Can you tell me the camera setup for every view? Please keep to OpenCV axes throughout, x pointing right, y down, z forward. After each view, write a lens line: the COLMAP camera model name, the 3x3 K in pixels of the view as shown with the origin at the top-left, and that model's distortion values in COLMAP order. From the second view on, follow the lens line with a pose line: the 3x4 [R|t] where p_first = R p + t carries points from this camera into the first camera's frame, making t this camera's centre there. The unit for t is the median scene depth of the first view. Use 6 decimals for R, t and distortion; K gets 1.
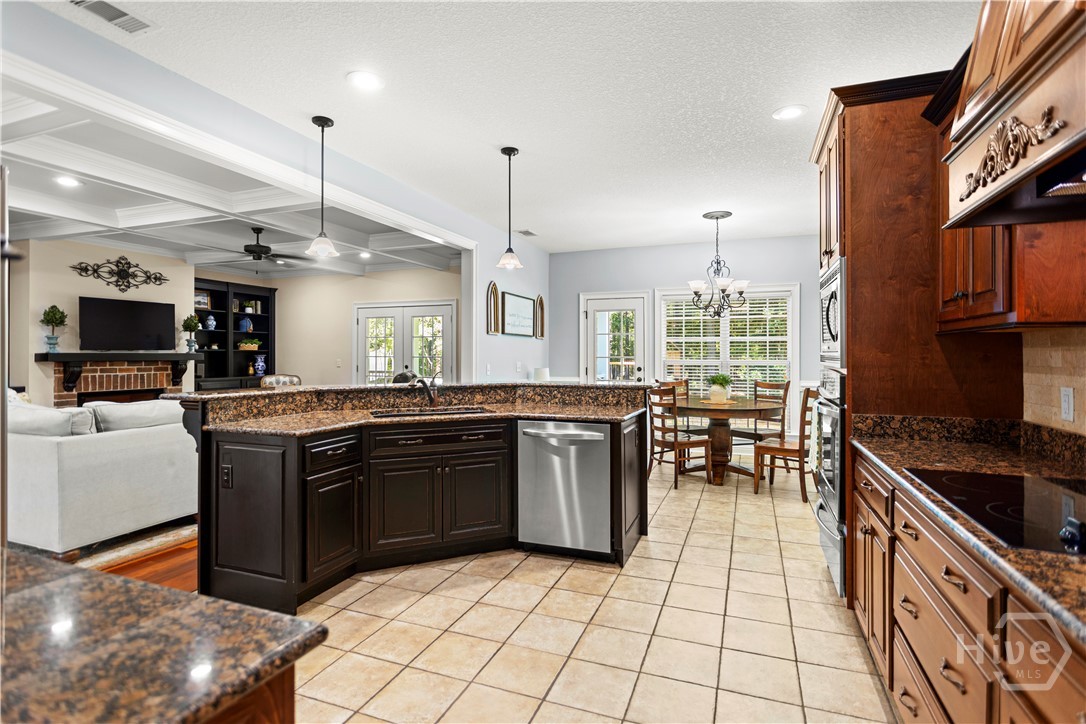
lens RADIAL K [[538.6, 0, 557.2], [0, 538.6, 350.1], [0, 0, 1]] dist [-0.016446, 0.004842]
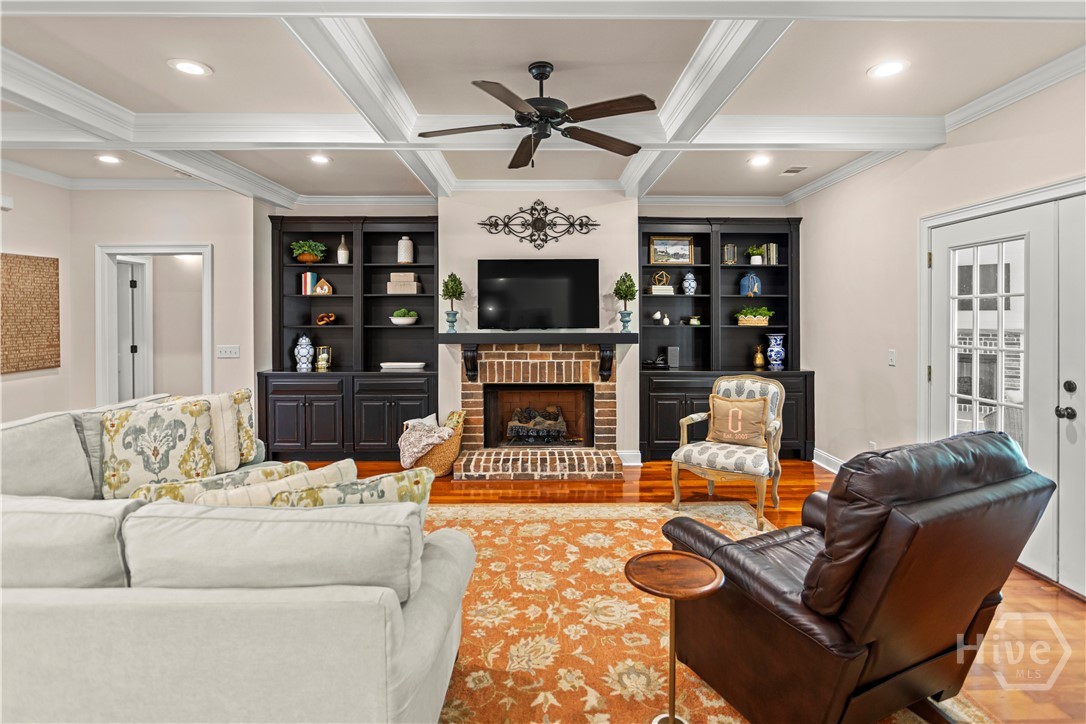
lens RADIAL K [[538.6, 0, 542.3], [0, 538.6, 322.9], [0, 0, 1]] dist [-0.016446, 0.004842]
pose [[0.354487, 0.006201, -0.935040, -0.117212], [0.007914, 0.999922, 0.009632, -0.013976], [0.935027, -0.010814, 0.354410, 0.718952]]
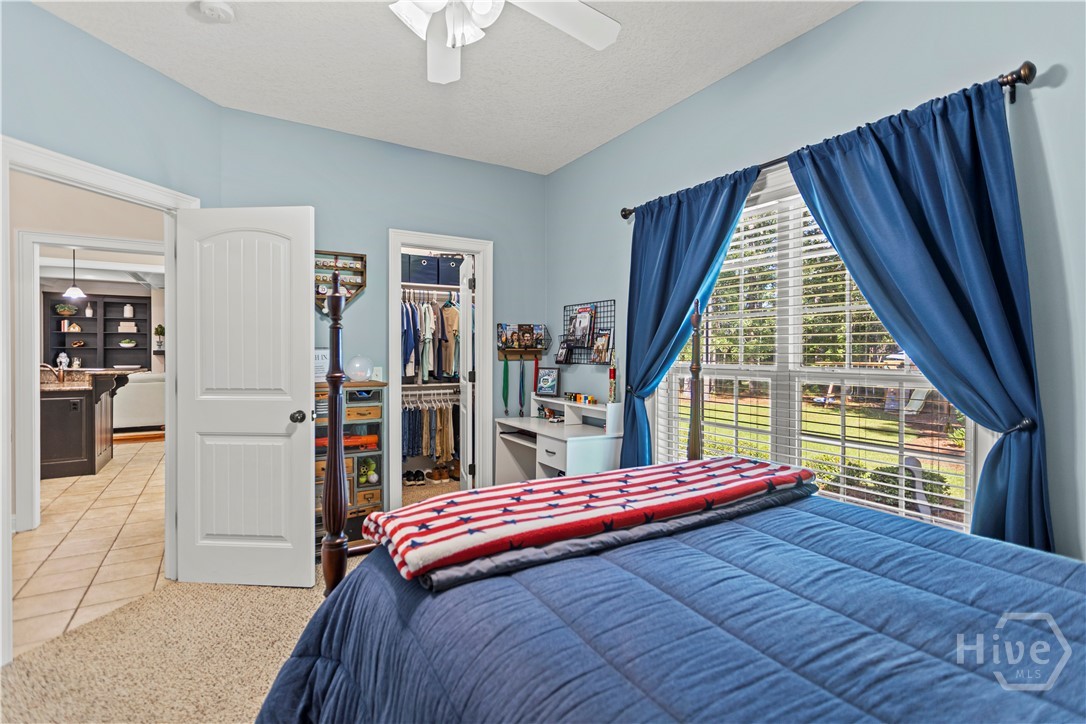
lens RADIAL K [[531.4, 0, 549.2], [0, 531.4, 358.2], [0, 0, 1]] dist [0.000926, 0.000739]
pose [[0.794178, 0.005961, -0.607657, 1.075228], [0.004183, 0.999875, 0.015276, 0.009011], [0.607671, -0.014673, 0.794053, 0.301244]]
